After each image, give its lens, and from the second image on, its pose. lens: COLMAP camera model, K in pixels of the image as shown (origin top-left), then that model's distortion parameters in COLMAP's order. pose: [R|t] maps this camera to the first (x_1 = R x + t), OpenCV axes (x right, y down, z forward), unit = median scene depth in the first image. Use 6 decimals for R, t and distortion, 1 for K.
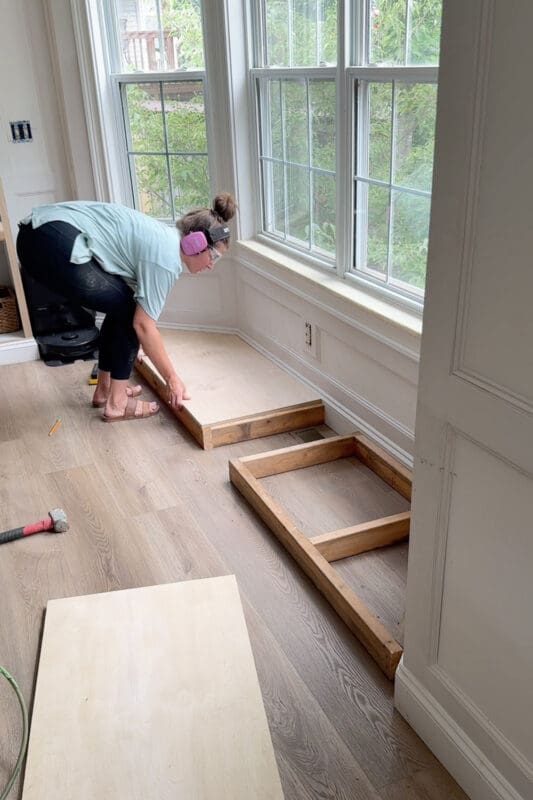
lens RADIAL K [[793.9, 0, 263.5], [0, 793.9, 469.9], [0, 0, 1]] dist [-0.017283, 0.000000]
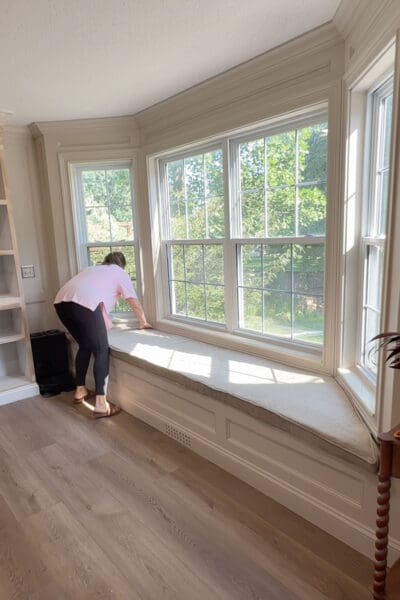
lens RADIAL K [[419.0, 0, 191.2], [0, 419.0, 296.6], [0, 0, 1]] dist [0.046558, -0.047376]
pose [[0.955782, -0.042355, 0.291009, -0.310611], [0.138015, 0.938428, -0.316709, -0.010288], [-0.259677, 0.342869, 0.902778, 0.043003]]
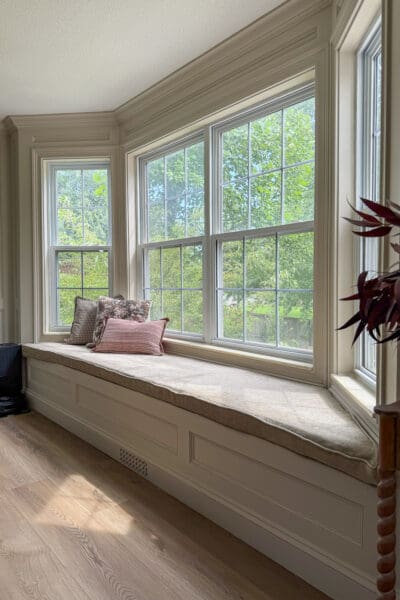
lens RADIAL K [[419.0, 0, 203.5], [0, 419.0, 290.9], [0, 0, 1]] dist [0.046558, -0.047376]
pose [[0.946572, 0.037715, 0.320281, -0.213926], [0.114375, 0.889319, -0.442752, 0.058391], [-0.301530, 0.455729, 0.837491, 0.193261]]
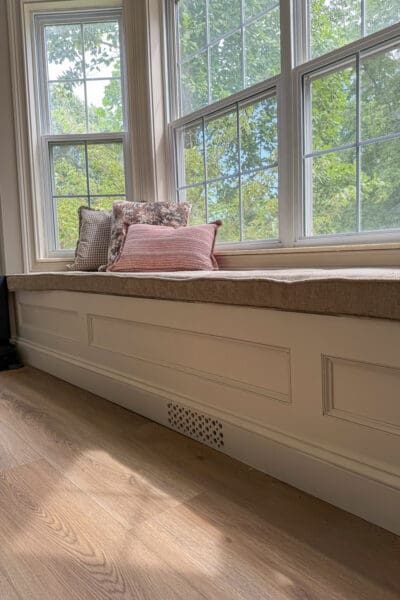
lens RADIAL K [[419.0, 0, 217.9], [0, 419.0, 293.1], [0, 0, 1]] dist [0.046558, -0.047376]
pose [[0.941951, -0.007639, 0.335664, -0.199259], [0.147991, 0.906832, -0.394658, 0.032879], [-0.301376, 0.421424, 0.855321, 0.576266]]
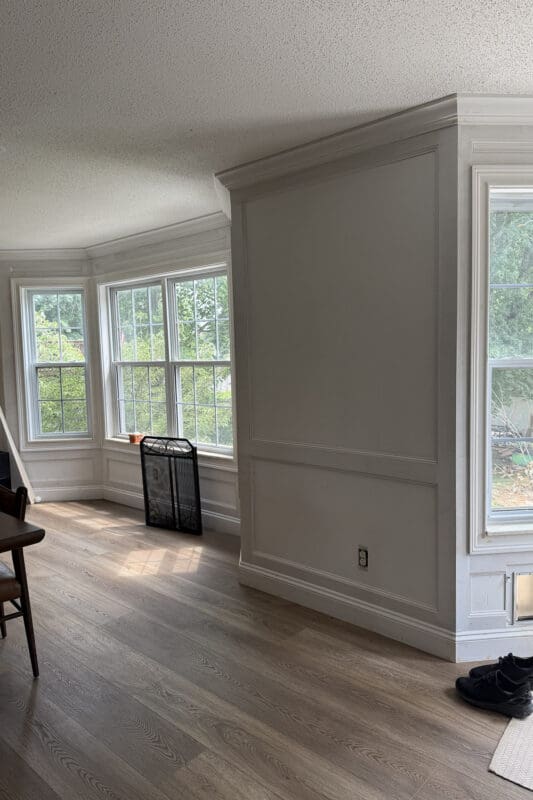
lens RADIAL K [[558.7, 0, 296.1], [0, 558.7, 391.8], [0, 0, 1]] dist [0.046558, -0.047376]
pose [[0.888412, -0.006097, 0.459007, -0.320012], [0.197961, 0.907245, -0.371104, 0.283380], [-0.414169, 0.420558, 0.807214, -0.497586]]
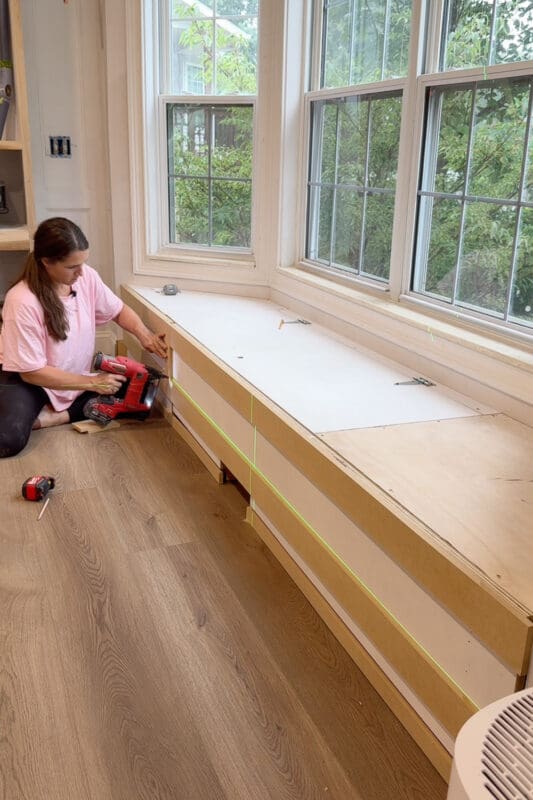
lens RADIAL K [[764.1, 0, 268.5], [0, 764.1, 391.5], [0, 0, 1]] dist [0.000952, 0.000000]
pose [[0.997207, 0.074666, -0.001953, -0.036662], [-0.073721, 0.979703, -0.186406, 0.030517], [-0.012005, 0.186030, 0.982471, 0.175509]]
